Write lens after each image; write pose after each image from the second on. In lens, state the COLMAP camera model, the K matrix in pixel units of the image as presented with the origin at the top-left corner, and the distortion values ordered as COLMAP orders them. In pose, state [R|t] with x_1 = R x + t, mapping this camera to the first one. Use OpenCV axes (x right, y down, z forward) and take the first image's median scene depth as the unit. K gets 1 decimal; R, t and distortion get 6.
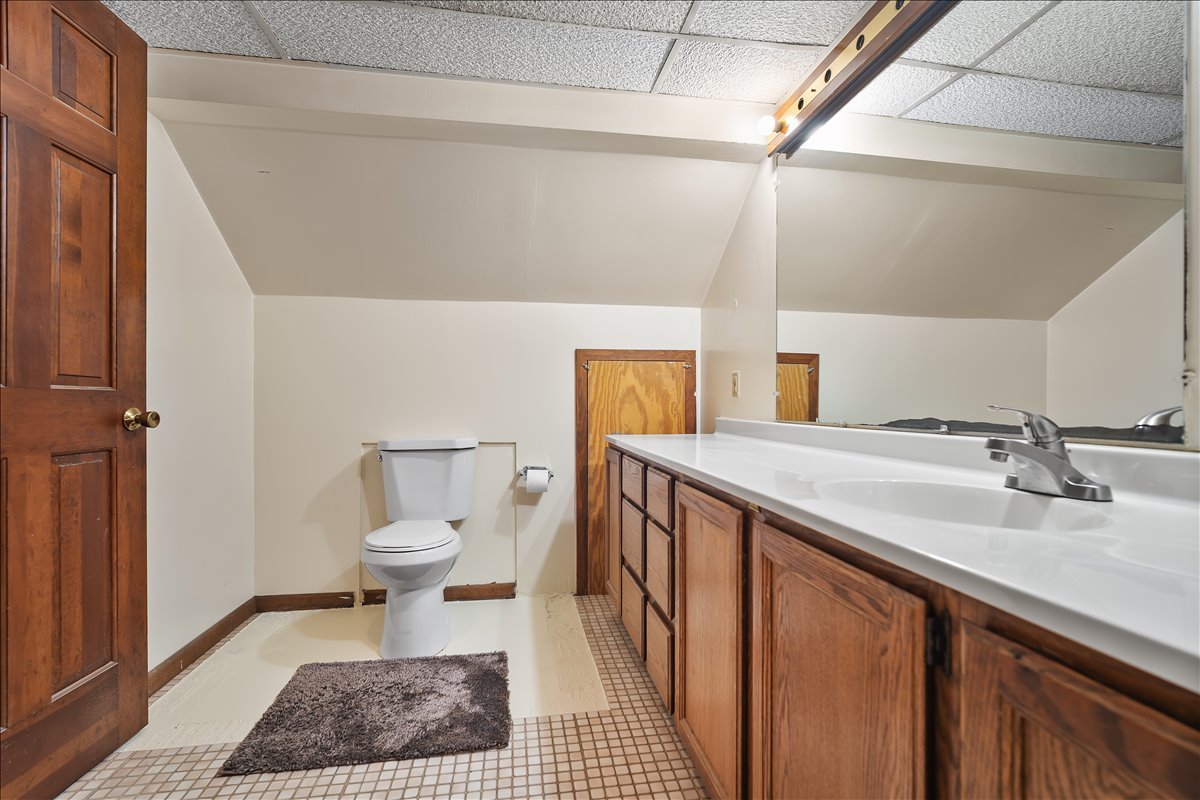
lens RADIAL K [[530.8, 0, 593.0], [0, 530.8, 411.9], [0, 0, 1]] dist [-0.009057, 0.002049]
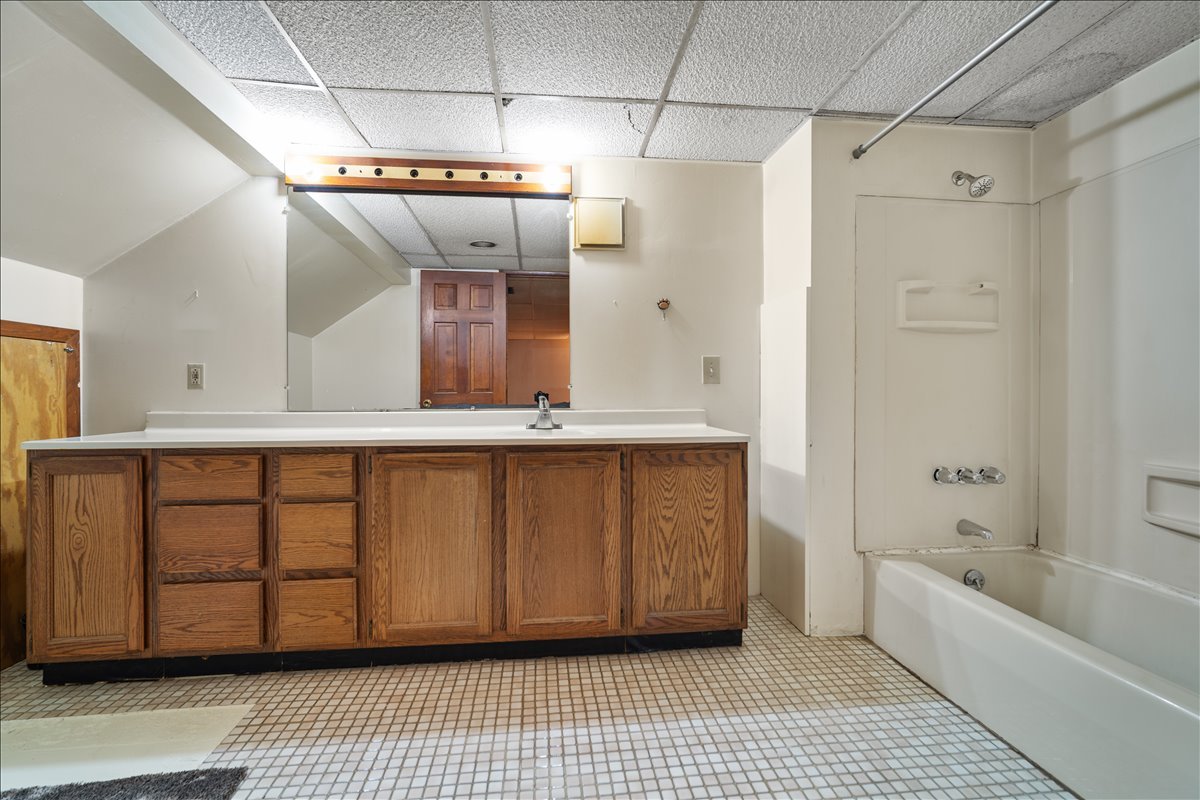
lens RADIAL K [[530.8, 0, 590.2], [0, 530.8, 396.0], [0, 0, 1]] dist [-0.009057, 0.002049]
pose [[0.054479, 0.001176, 0.998514, -0.824430], [0.016605, 0.999860, -0.002084, -0.003324], [-0.998377, 0.016694, 0.054452, 0.274816]]
